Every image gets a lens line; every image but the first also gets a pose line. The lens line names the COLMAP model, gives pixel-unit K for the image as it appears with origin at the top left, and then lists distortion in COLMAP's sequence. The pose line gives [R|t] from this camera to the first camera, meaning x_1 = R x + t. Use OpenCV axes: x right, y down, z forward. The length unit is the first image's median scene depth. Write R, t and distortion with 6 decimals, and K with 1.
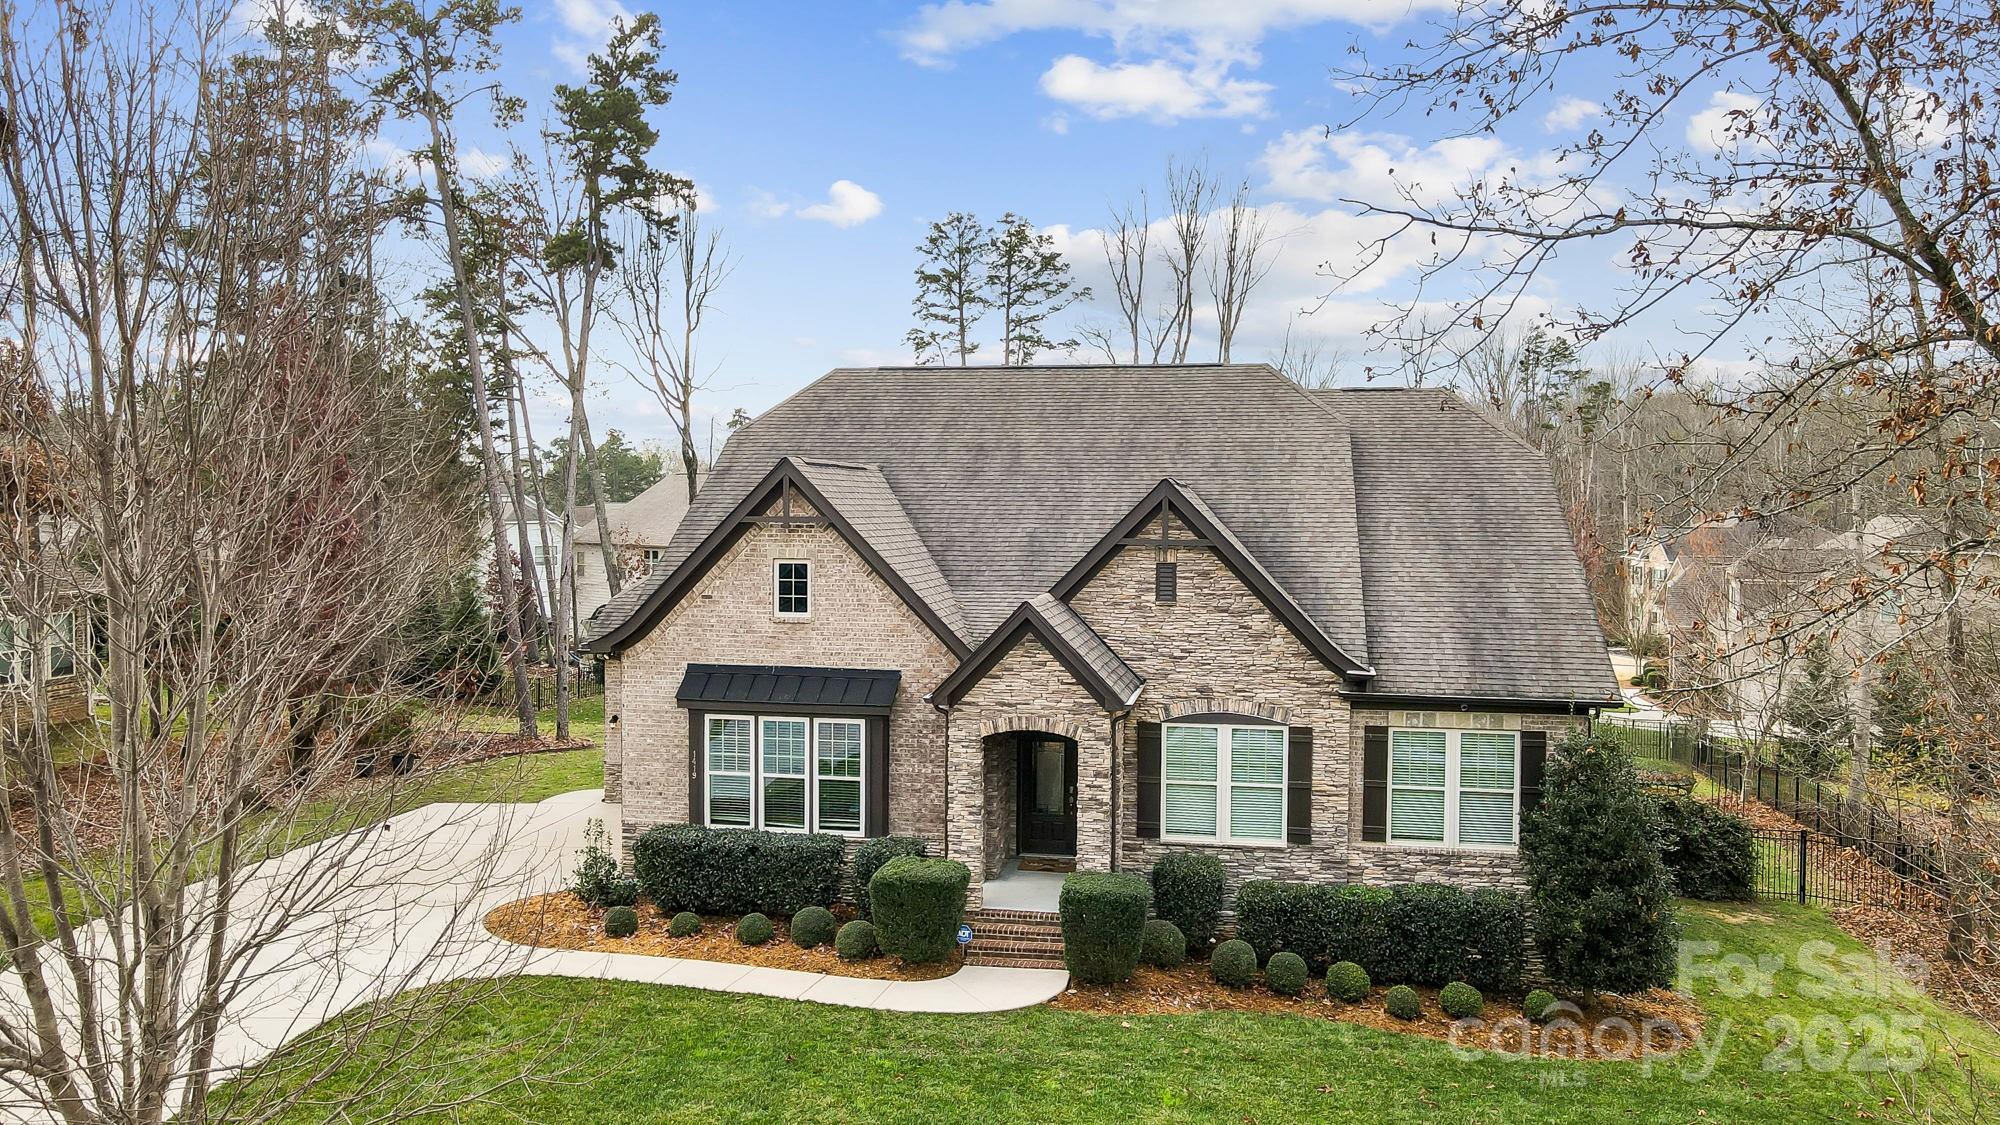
lens RADIAL K [[1475.0, 0, 1000.3], [0, 1475.0, 563.6], [0, 0, 1]] dist [-0.006476, 0.001765]
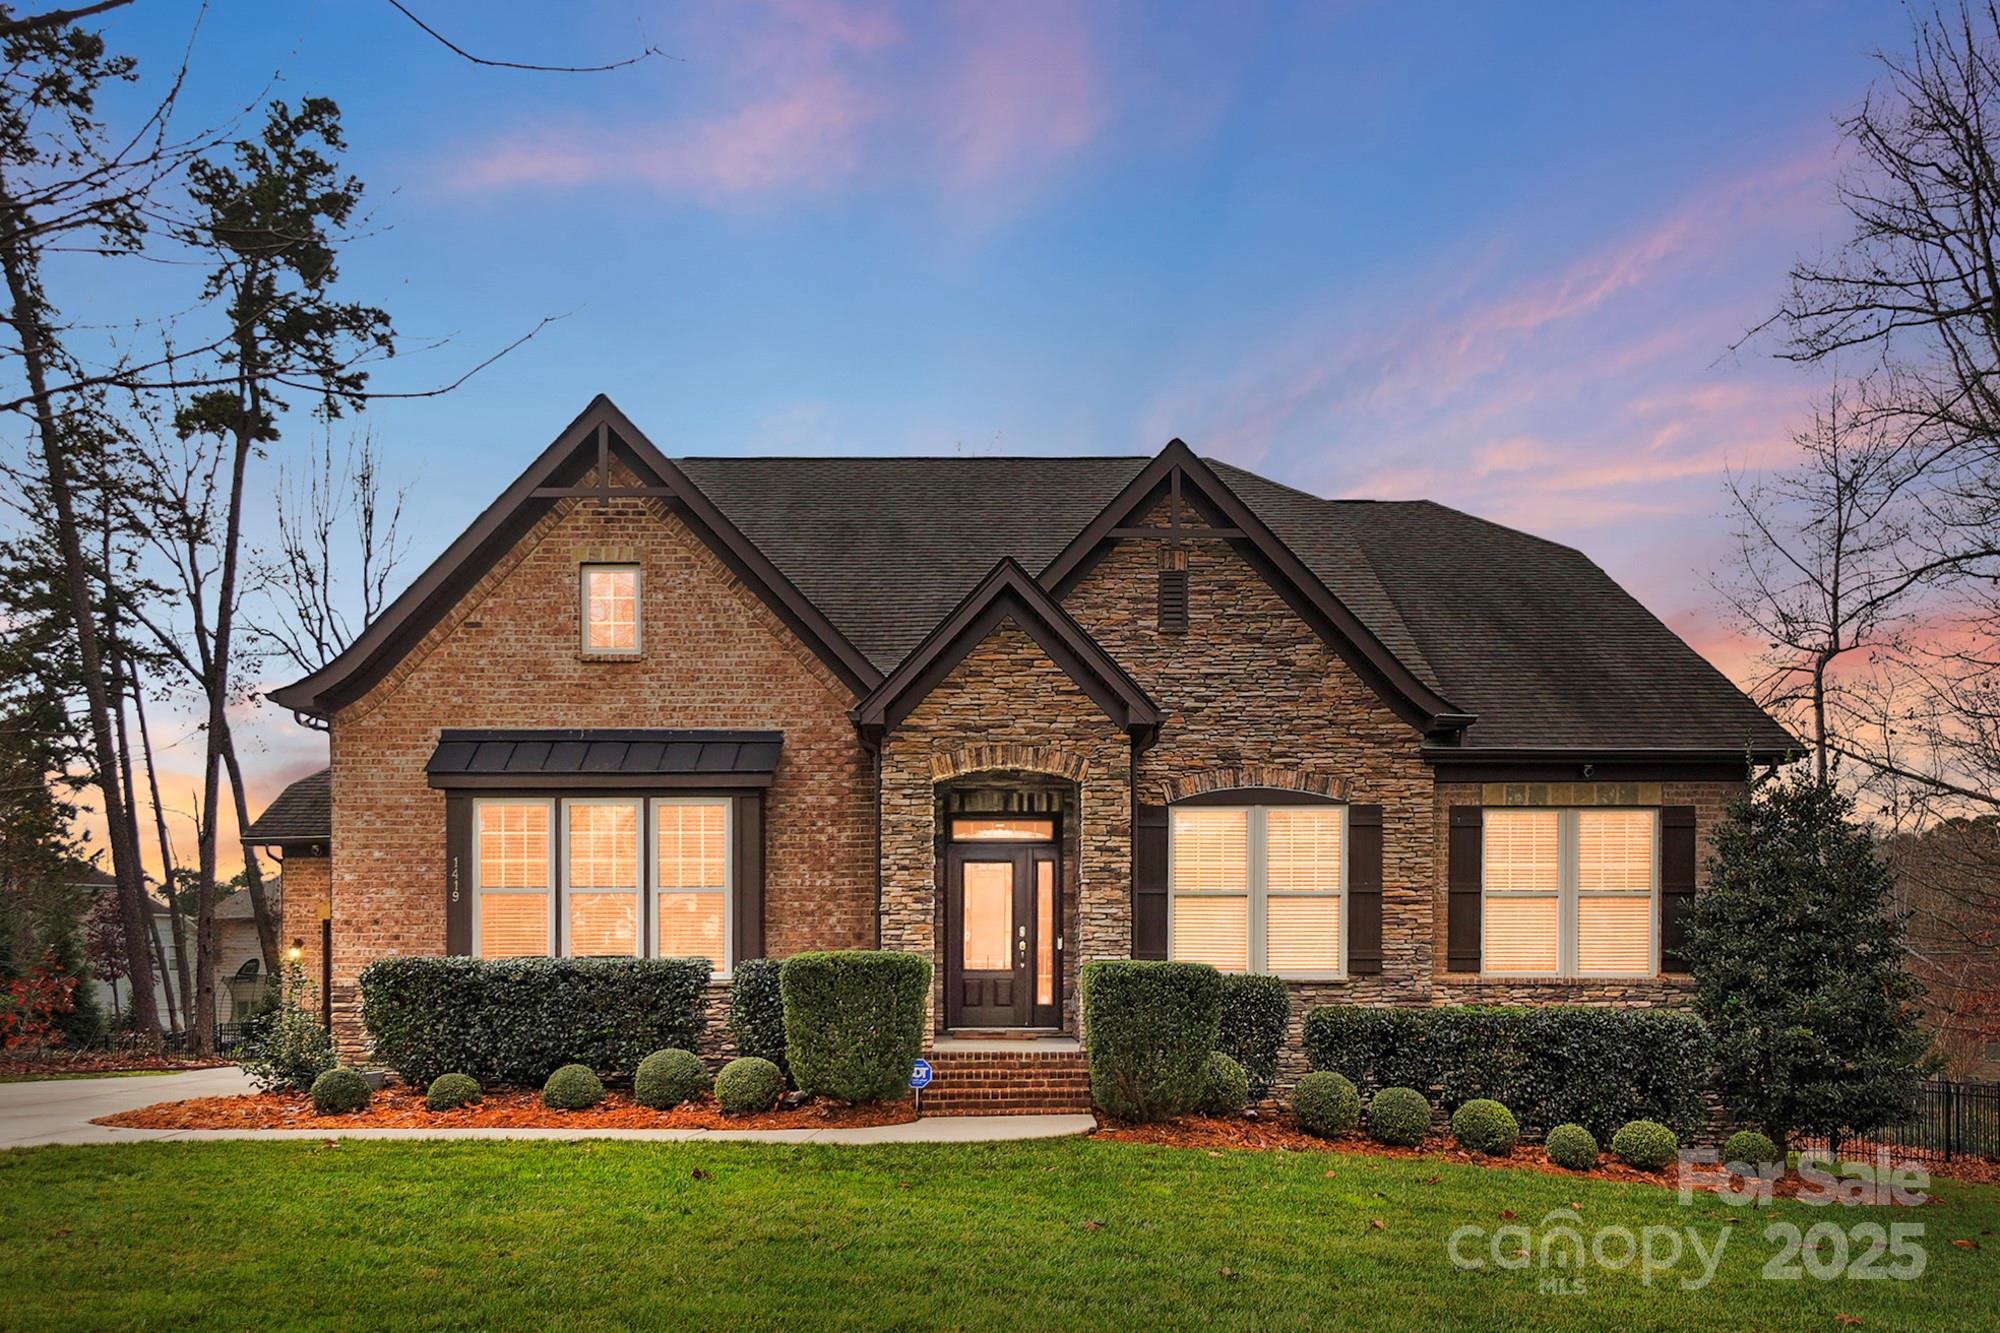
lens RADIAL K [[1651.2, 0, 1022.0], [0, 1651.2, 931.6], [0, 0, 1]] dist [0.032578, -0.016413]
pose [[0.983940, -0.009598, 0.178244, -0.097098], [0.016394, 0.999192, -0.036695, 0.196090], [-0.177747, 0.039028, 0.983302, 0.257636]]
